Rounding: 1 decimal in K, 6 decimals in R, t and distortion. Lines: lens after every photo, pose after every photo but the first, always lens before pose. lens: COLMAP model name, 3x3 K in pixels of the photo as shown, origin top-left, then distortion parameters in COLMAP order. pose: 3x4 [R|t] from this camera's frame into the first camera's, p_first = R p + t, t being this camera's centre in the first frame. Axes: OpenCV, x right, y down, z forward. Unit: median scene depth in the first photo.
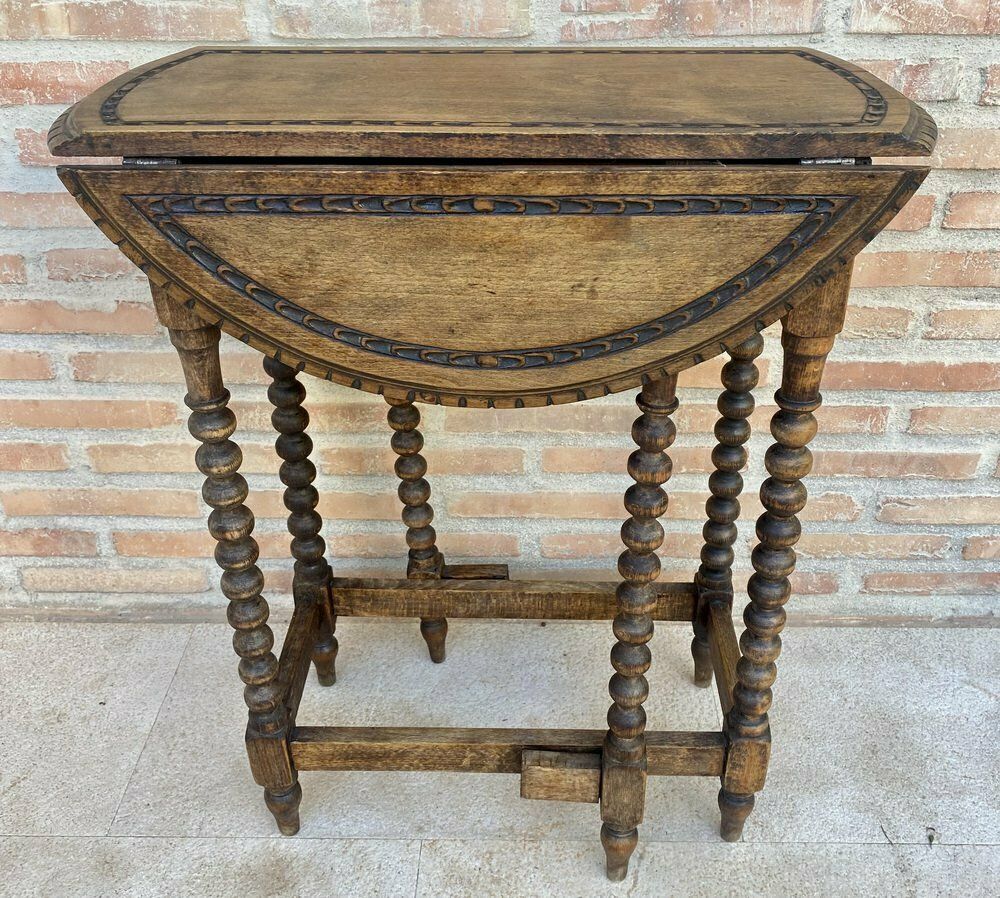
lens RADIAL K [[1031.2, 0, 517.1], [0, 1031.2, 451.8], [0, 0, 1]] dist [0.012244, 0.000000]
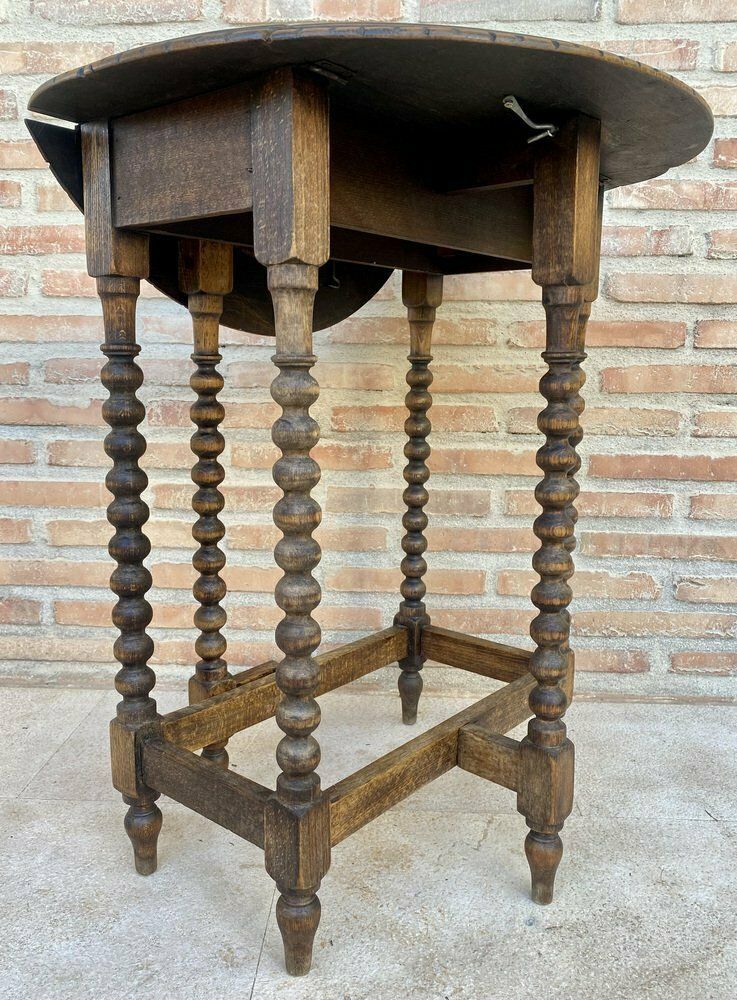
lens RADIAL K [[846.3, 0, 354.7], [0, 846.3, 504.6], [0, 0, 1]] dist [0.002582, 0.013934]
pose [[0.999458, 0.018066, -0.027526, -0.005798], [-0.027083, 0.926511, -0.375291, 0.381489], [0.018723, 0.375833, 0.926498, 0.022531]]
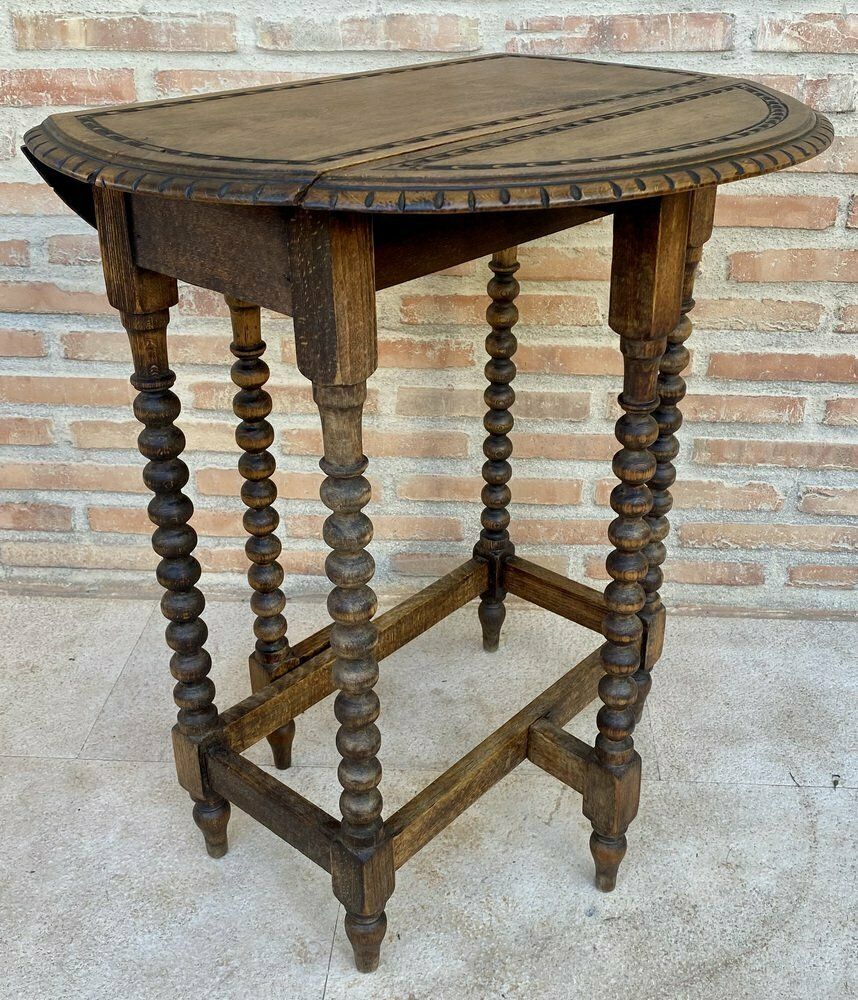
lens RADIAL K [[1134.5, 0, 447.7], [0, 1134.5, 489.9], [0, 0, 1]] dist [0.017410, 0.000000]
pose [[0.999259, 0.023667, -0.030340, 0.023677], [-0.025959, 0.996652, -0.077529, 0.158380], [0.028404, 0.078259, 0.996528, -0.196531]]
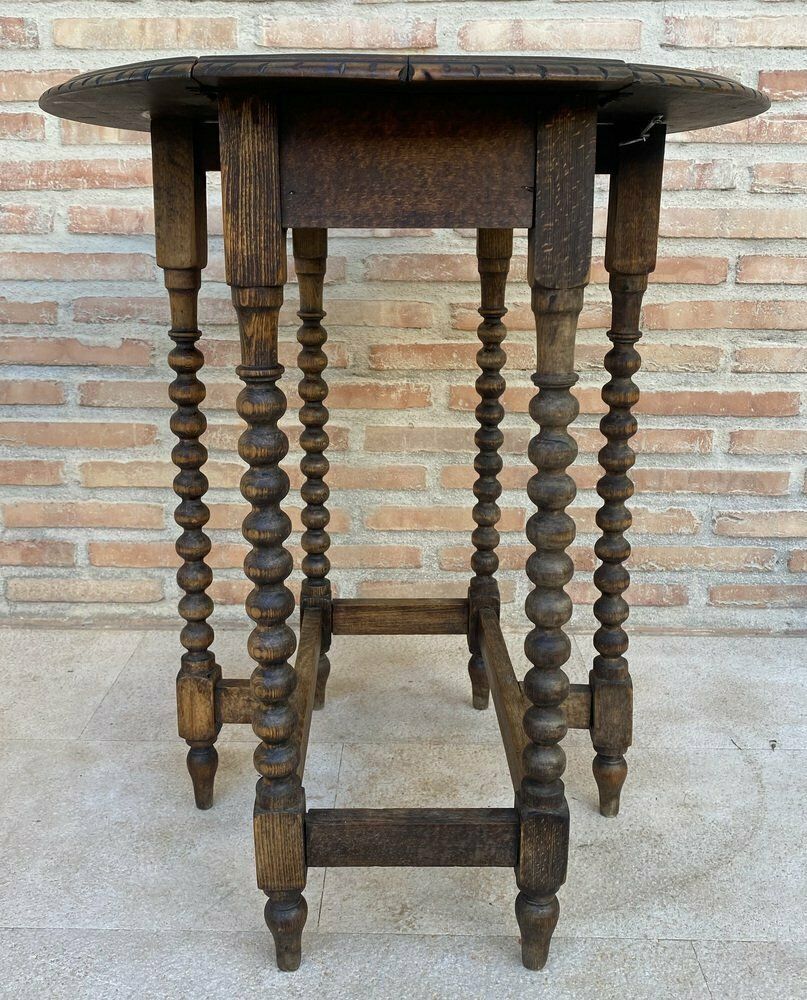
lens RADIAL K [[1004.1, 0, 394.2], [0, 1004.1, 468.5], [0, 0, 1]] dist [0.018701, 0.000000]
pose [[0.999953, 0.008410, -0.004870, -0.028496], [-0.009481, 0.954353, -0.298532, 0.385161], [0.002137, 0.298564, 0.954387, -0.179795]]
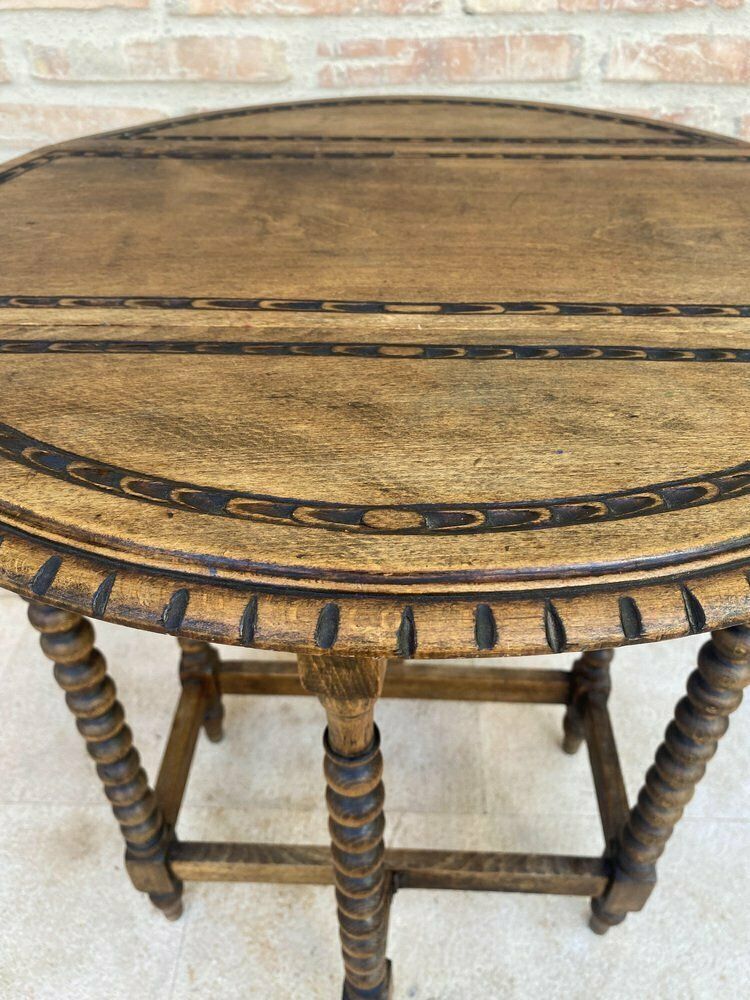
lens RADIAL K [[772.4, 0, 382.2], [0, 772.4, 491.7], [0, 0, 1]] dist [0.005319, 0.003682]
pose [[0.999916, 0.011402, -0.006159, 0.095095], [-0.010463, 0.990726, 0.135471, -0.091540], [0.007646, -0.135395, 0.990762, 0.168169]]
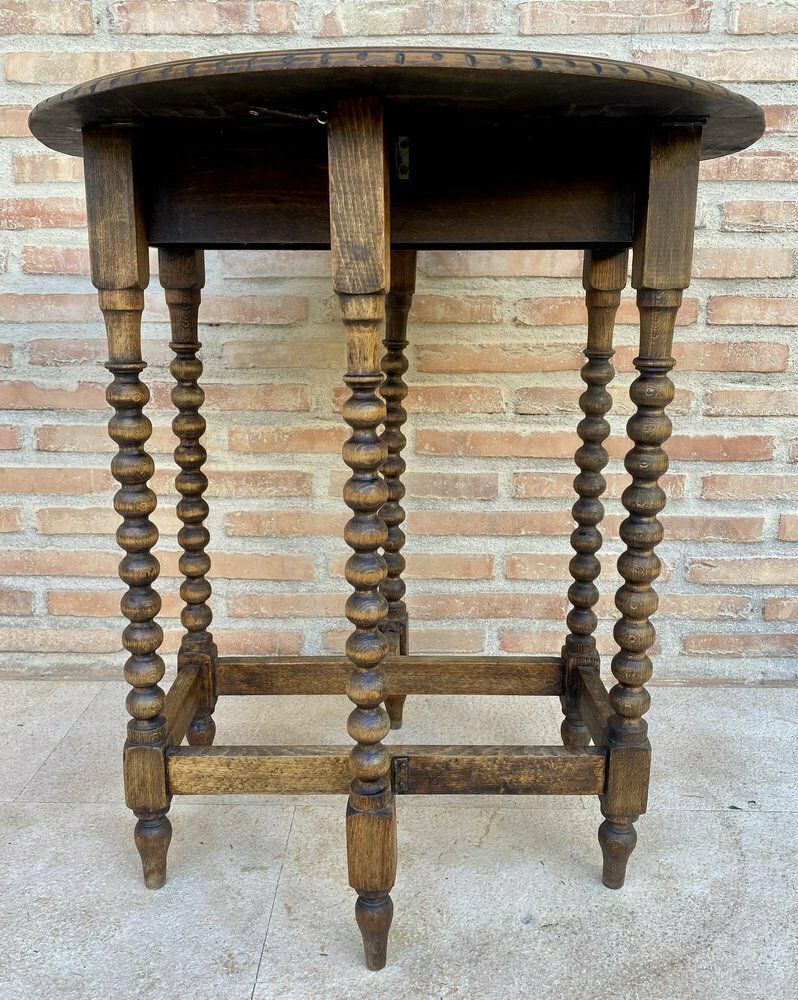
lens RADIAL K [[911.8, 0, 395.2], [0, 911.8, 496.2], [0, 0, 1]] dist [0.012440, 0.000000]
pose [[0.999966, 0.007492, -0.003513, 0.014699], [-0.008227, 0.945994, -0.324079, 0.348180], [0.000895, 0.324096, 0.946024, -0.037358]]
